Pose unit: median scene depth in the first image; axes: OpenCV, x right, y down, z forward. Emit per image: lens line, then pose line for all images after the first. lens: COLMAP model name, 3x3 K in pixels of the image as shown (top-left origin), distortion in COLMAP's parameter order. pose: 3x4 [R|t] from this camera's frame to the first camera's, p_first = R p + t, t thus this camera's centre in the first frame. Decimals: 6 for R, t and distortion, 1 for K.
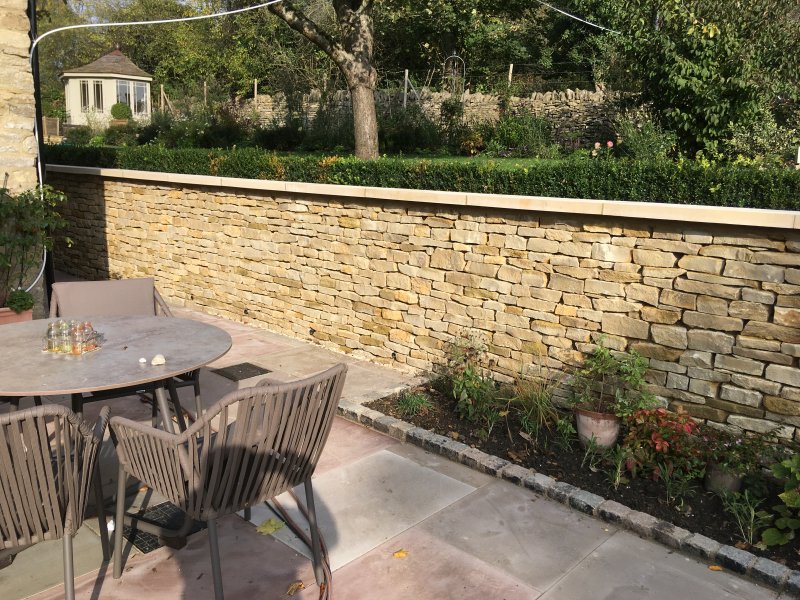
lens RADIAL K [[678.4, 0, 400.0], [0, 678.4, 300.0], [0, 0, 1]] dist [0.008682, 0.000644]
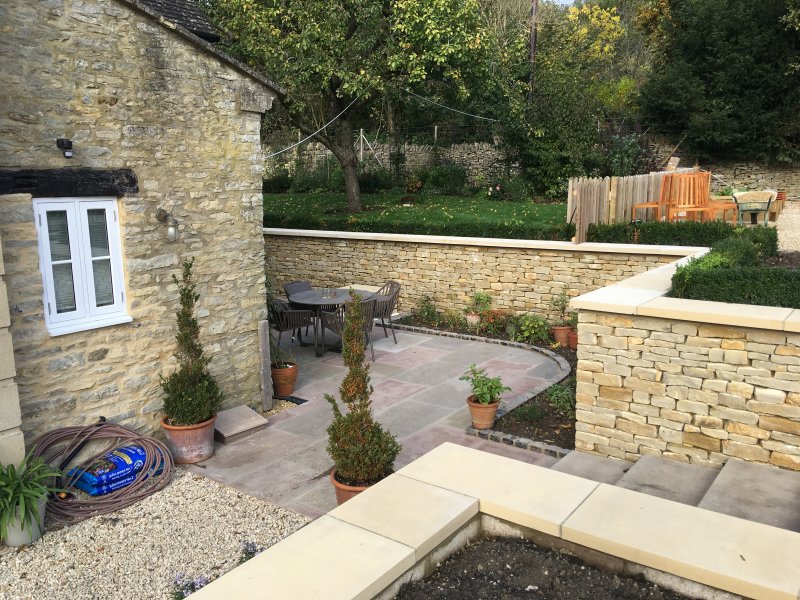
lens RADIAL K [[678.4, 0, 400.0], [0, 678.4, 300.0], [0, 0, 1]] dist [0.008682, 0.000644]
pose [[0.994012, -0.068985, 0.084742, -0.198083], [0.069542, 0.997572, -0.003638, 0.073486], [-0.084285, 0.009509, 0.996396, -1.425191]]
